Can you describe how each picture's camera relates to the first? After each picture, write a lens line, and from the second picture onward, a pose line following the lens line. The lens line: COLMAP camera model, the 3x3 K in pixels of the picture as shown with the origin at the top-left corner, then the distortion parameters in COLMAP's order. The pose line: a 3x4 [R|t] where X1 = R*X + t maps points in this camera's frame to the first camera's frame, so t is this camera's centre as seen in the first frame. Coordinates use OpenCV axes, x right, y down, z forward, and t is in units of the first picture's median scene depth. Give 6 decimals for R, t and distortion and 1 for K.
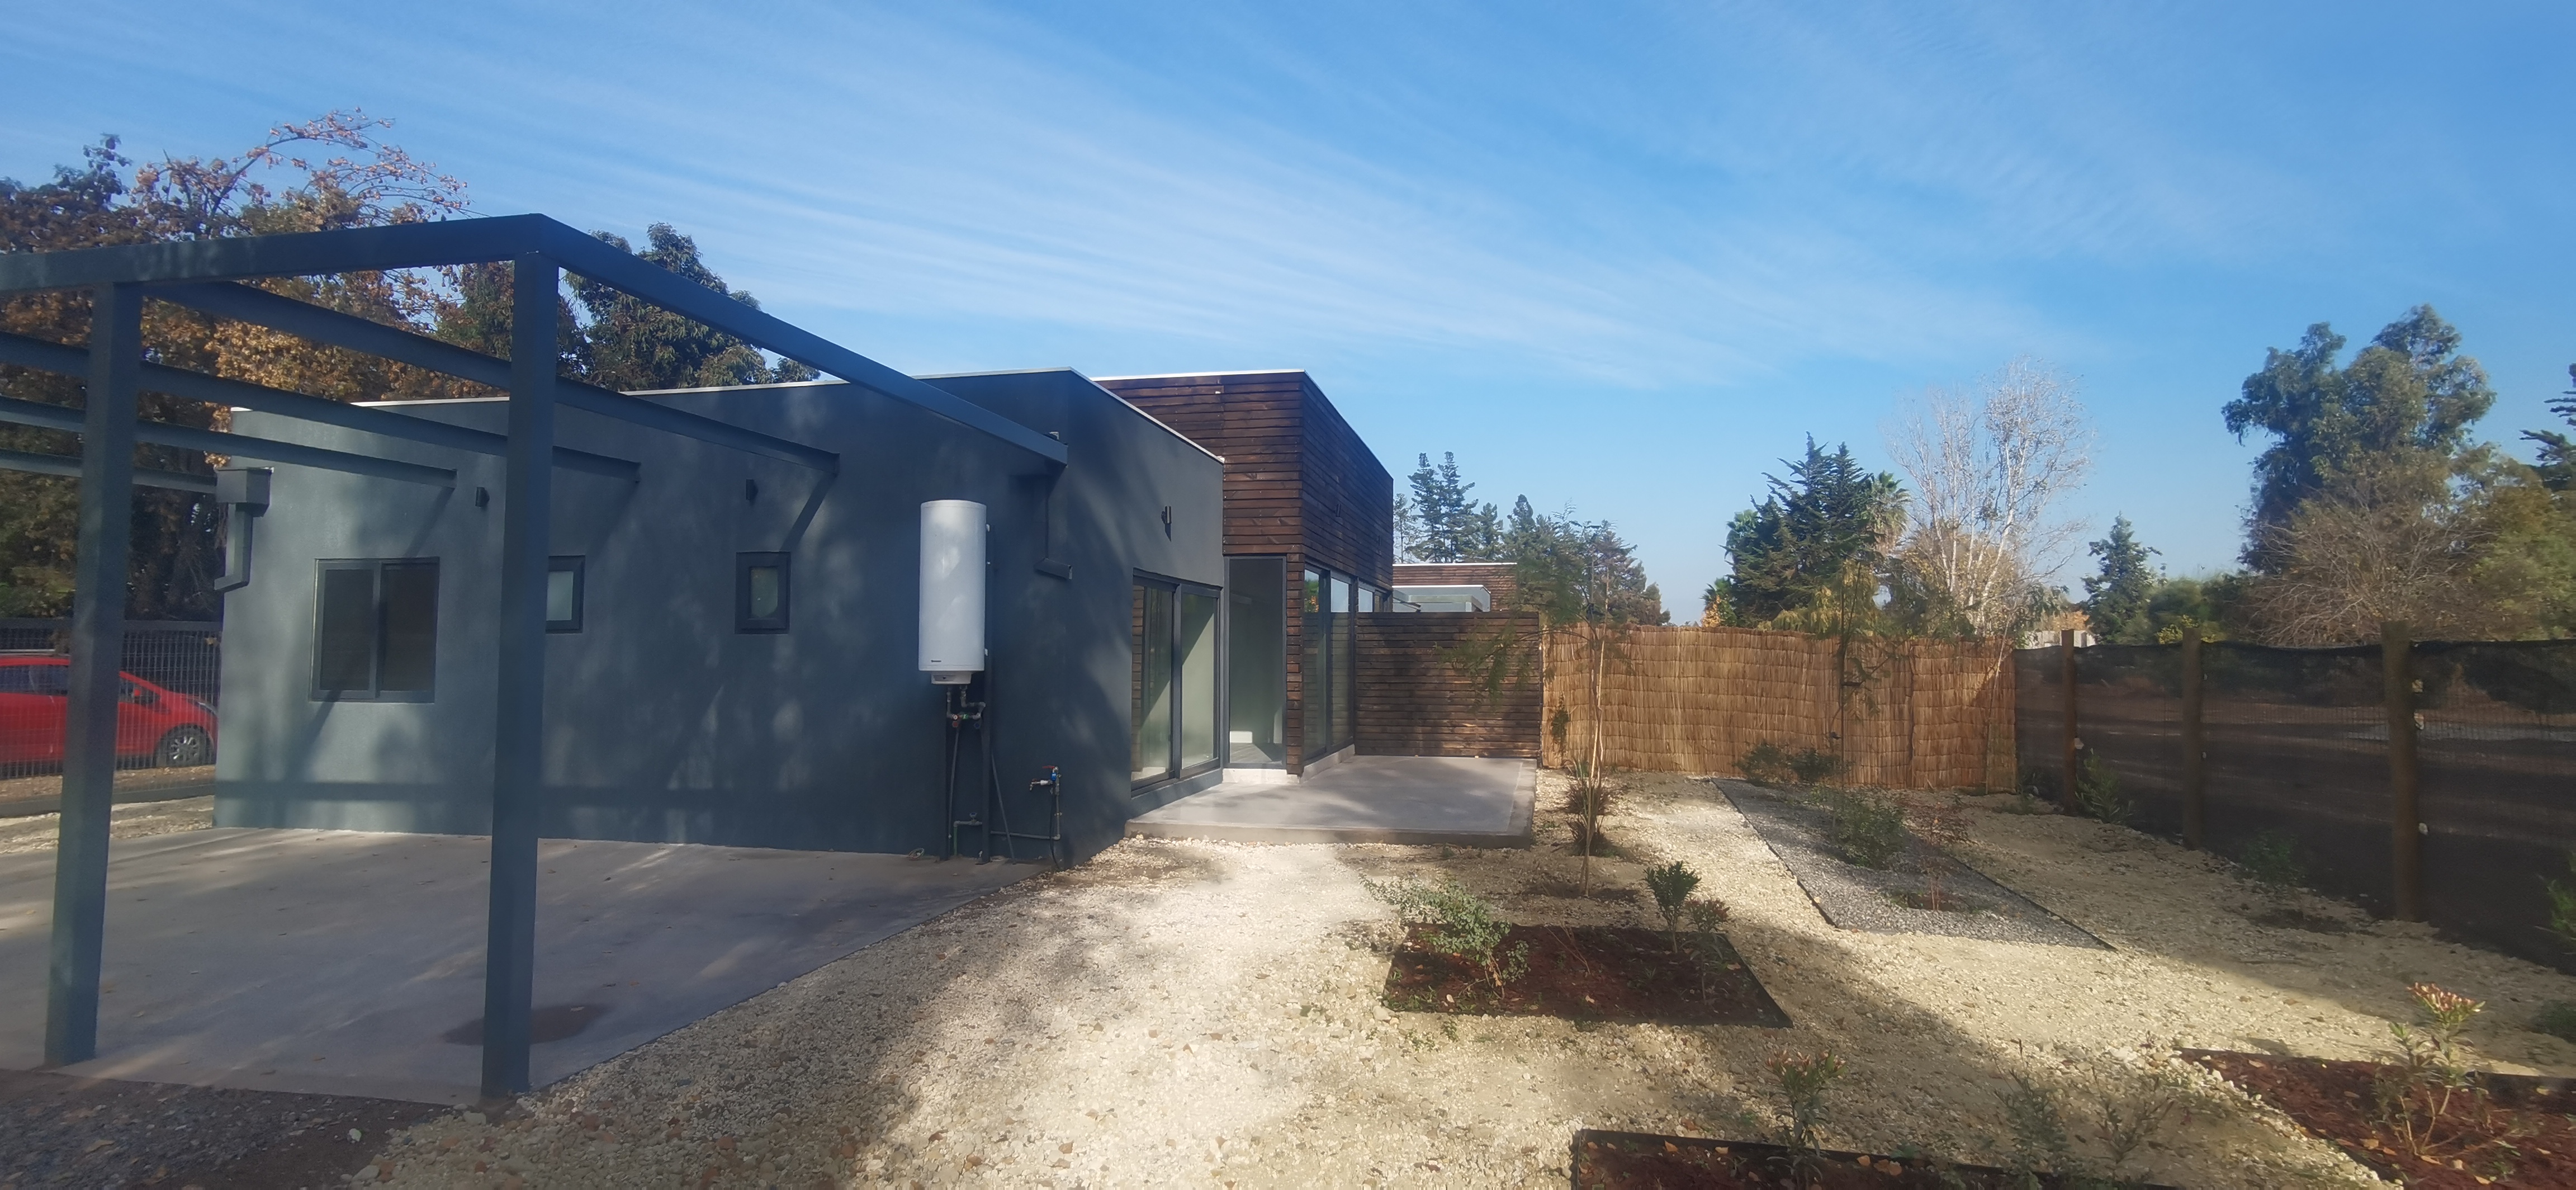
lens RADIAL K [[1254.3, 0, 1283.6], [0, 1254.3, 570.9], [0, 0, 1]] dist [-0.068765, 0.066910]
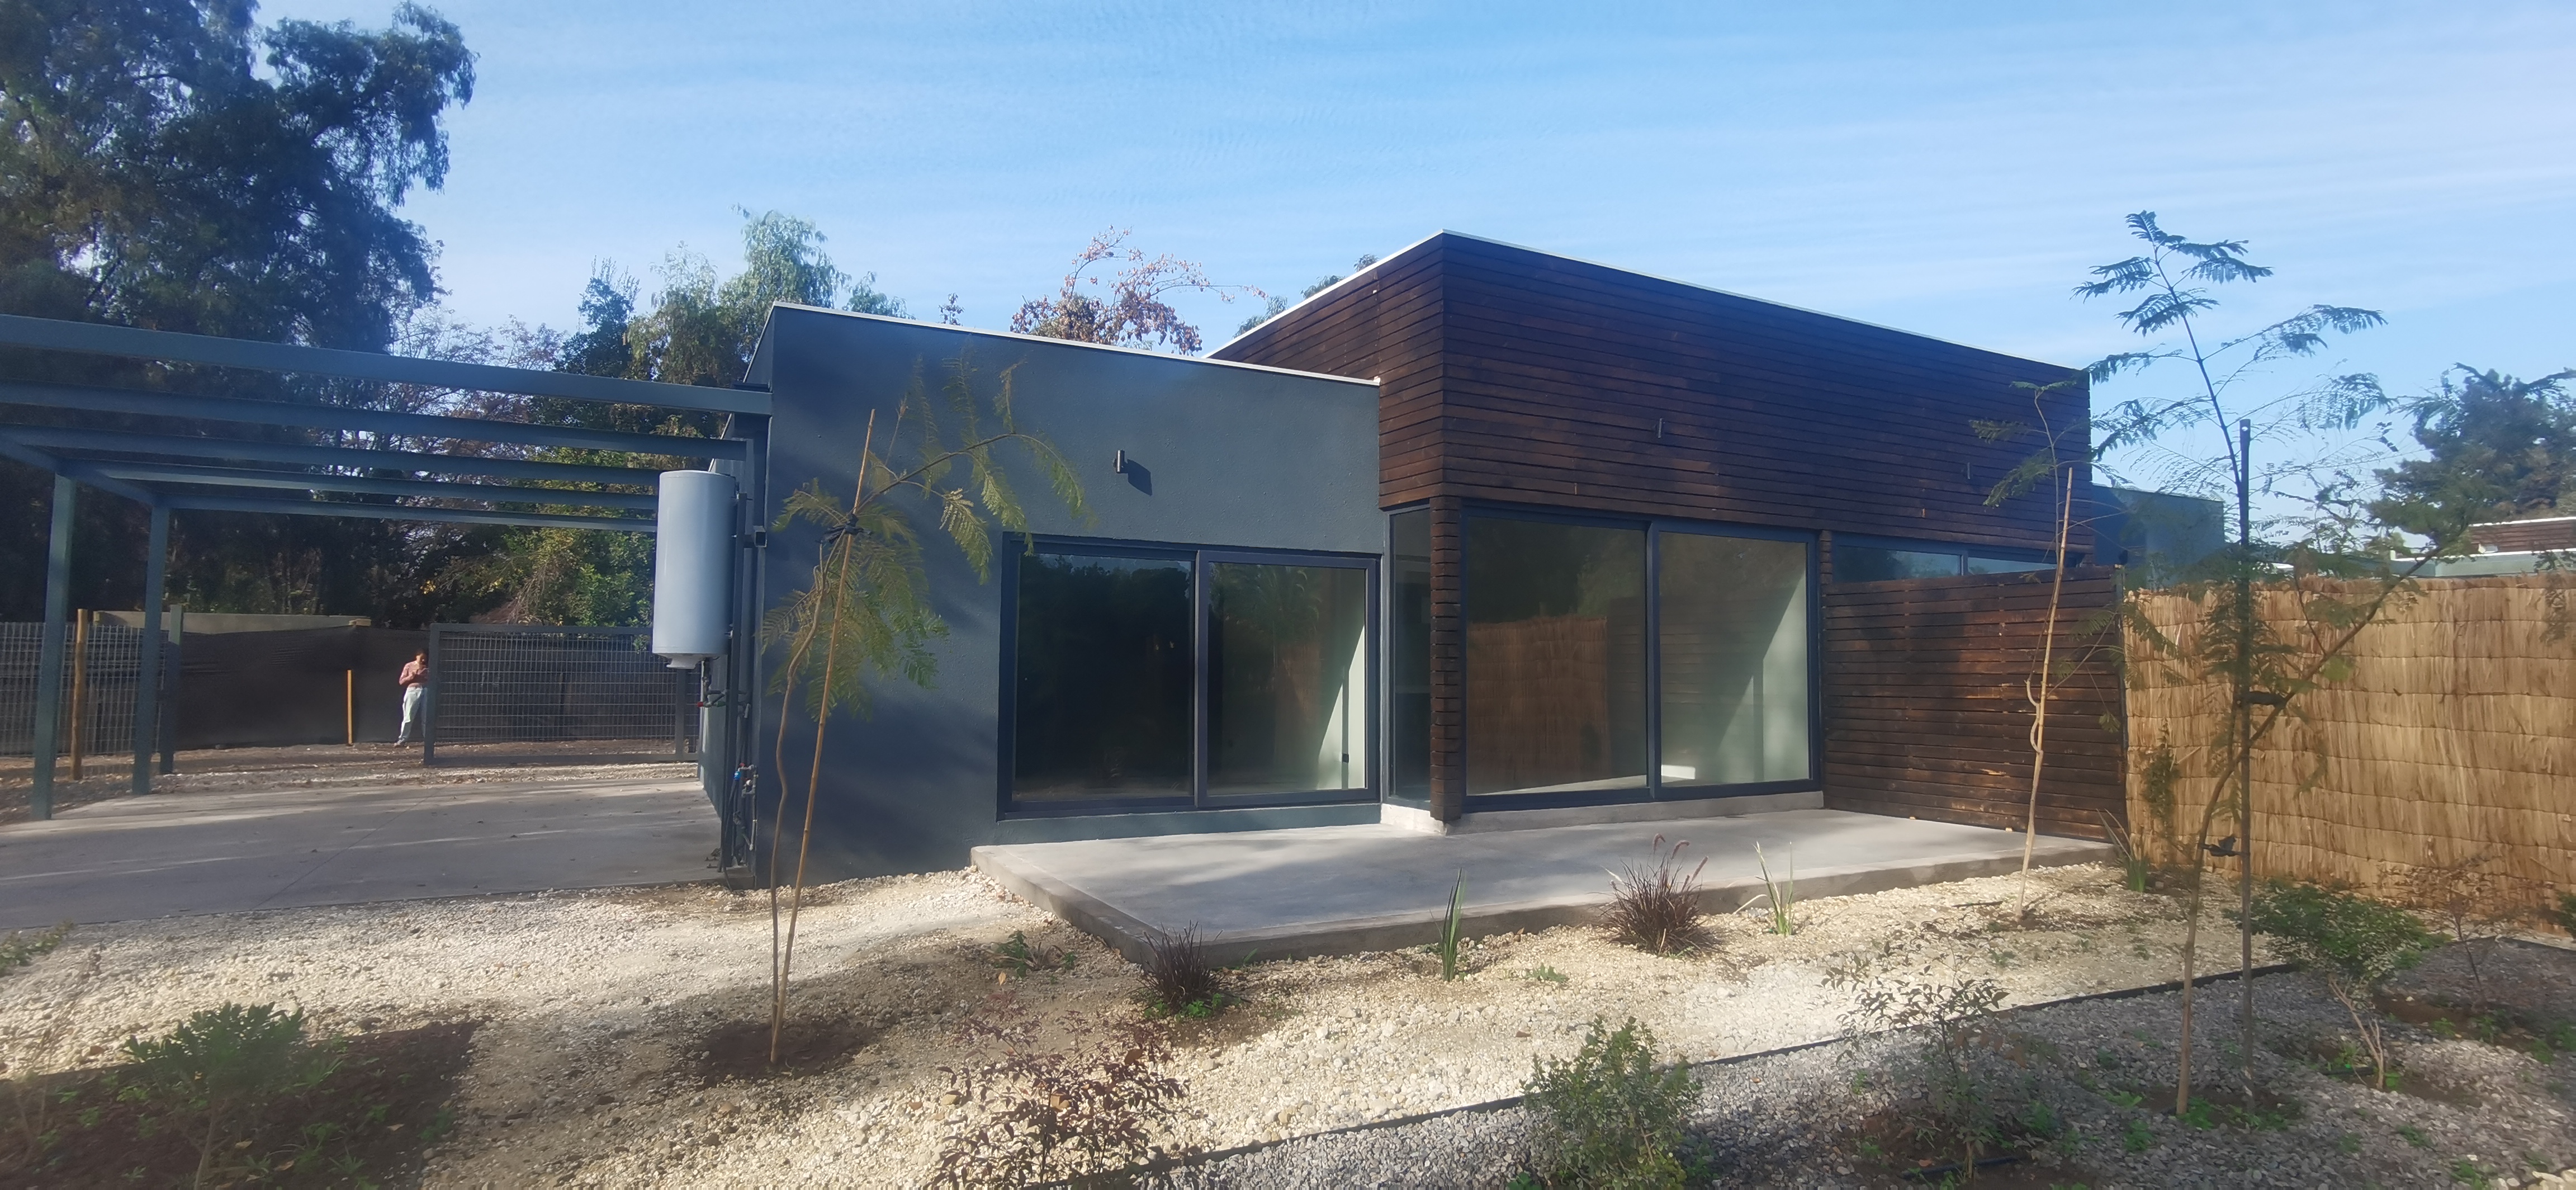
lens RADIAL K [[1246.6, 0, 1253.8], [0, 1246.6, 595.5], [0, 0, 1]] dist [-0.064621, 0.042145]
pose [[0.628936, -0.041848, -0.776330, 0.610191], [0.044073, 0.998864, -0.018139, 0.061383], [0.776207, -0.022807, 0.630066, 0.632535]]
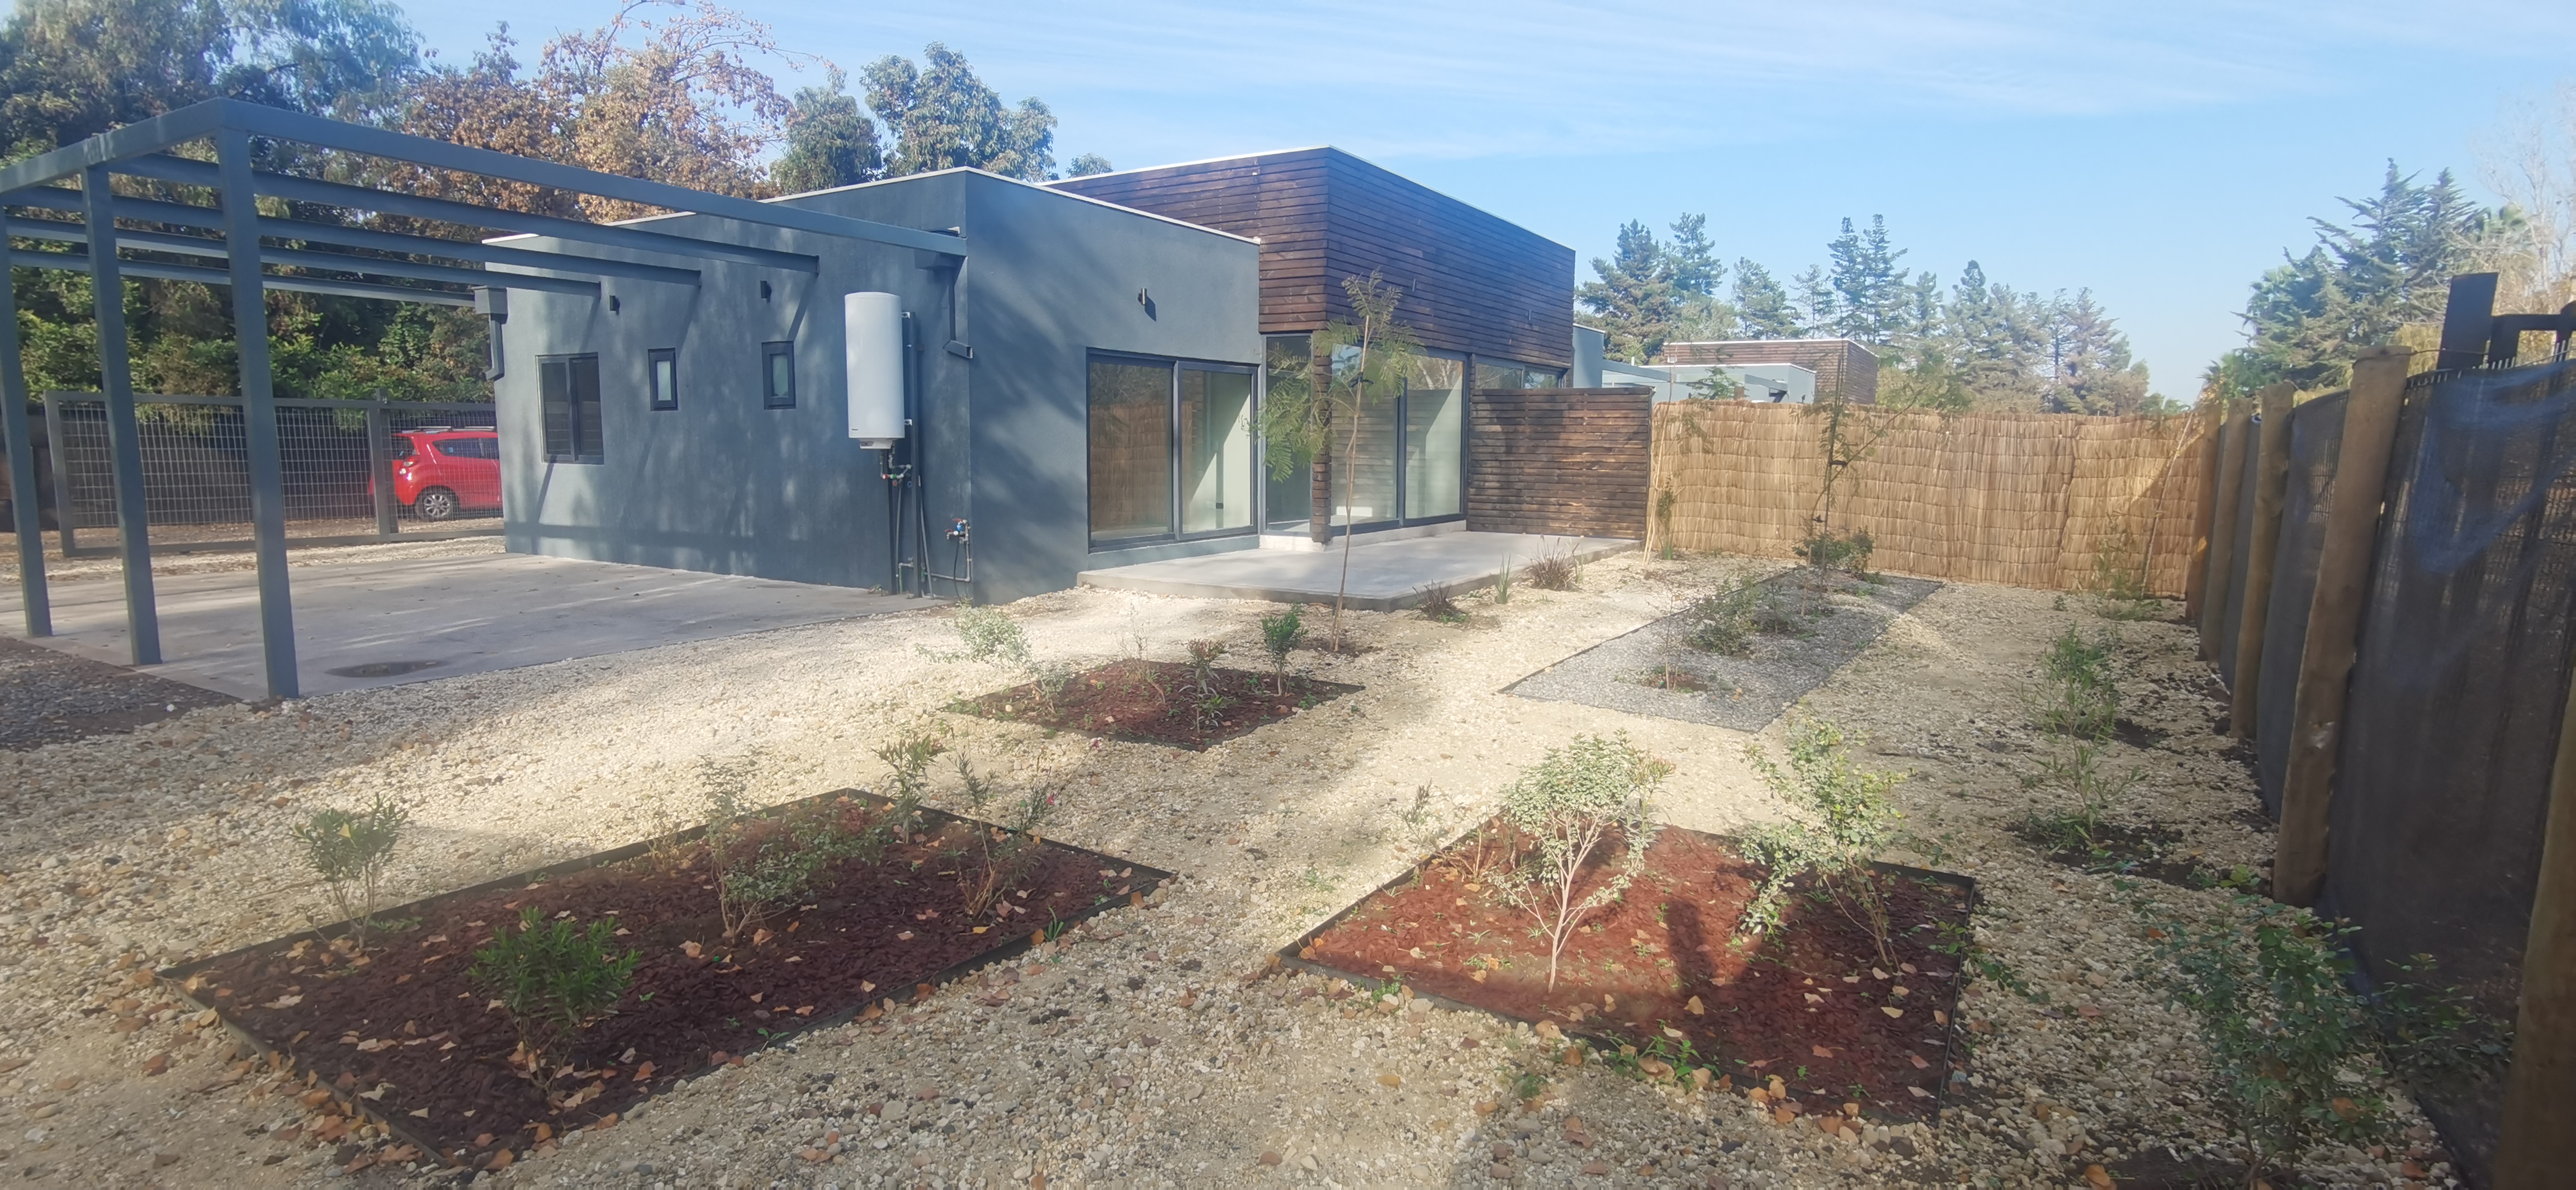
lens RADIAL K [[1254.3, 0, 1283.6], [0, 1254.3, 570.9], [0, 0, 1]] dist [-0.068765, 0.066910]
pose [[0.943368, 0.038869, -0.329465, 0.421450], [0.017628, 0.985836, 0.166783, 0.011474], [0.331281, -0.163145, 0.929321, 0.005504]]
